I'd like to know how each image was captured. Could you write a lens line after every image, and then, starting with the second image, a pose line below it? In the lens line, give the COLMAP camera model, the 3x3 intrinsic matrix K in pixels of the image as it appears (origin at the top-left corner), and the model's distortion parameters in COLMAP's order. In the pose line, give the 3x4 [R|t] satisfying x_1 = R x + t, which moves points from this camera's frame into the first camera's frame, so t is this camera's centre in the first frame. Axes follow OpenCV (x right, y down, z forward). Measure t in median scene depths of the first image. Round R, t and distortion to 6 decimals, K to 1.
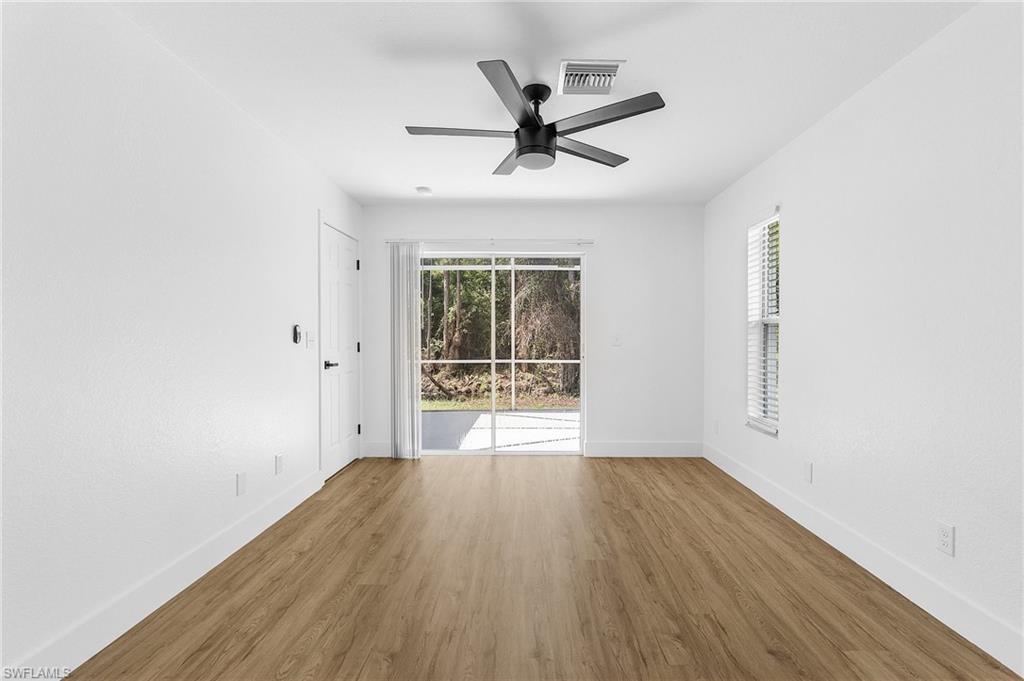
lens RADIAL K [[480.1, 0, 513.8], [0, 480.1, 339.5], [0, 0, 1]] dist [0.000895, -0.000577]
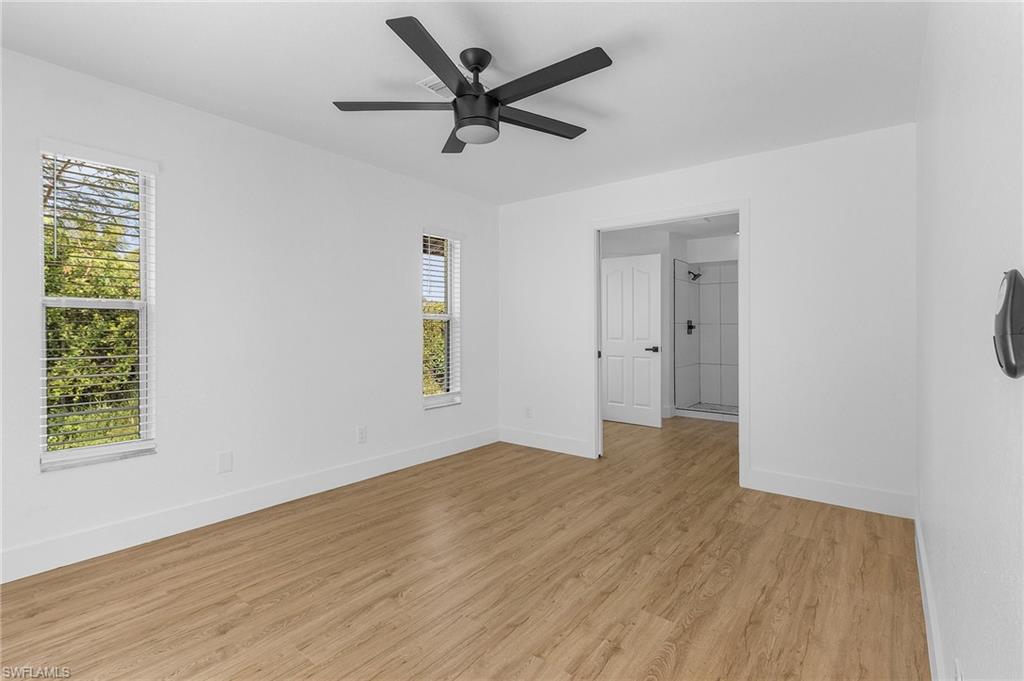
lens RADIAL K [[480.1, 0, 510.6], [0, 480.1, 334.6], [0, 0, 1]] dist [0.000895, -0.000577]
pose [[-0.800642, -0.012791, 0.599007, -0.543139], [-0.000085, 0.999774, 0.021236, -0.018292], [-0.599143, 0.016952, -0.800462, 1.683710]]
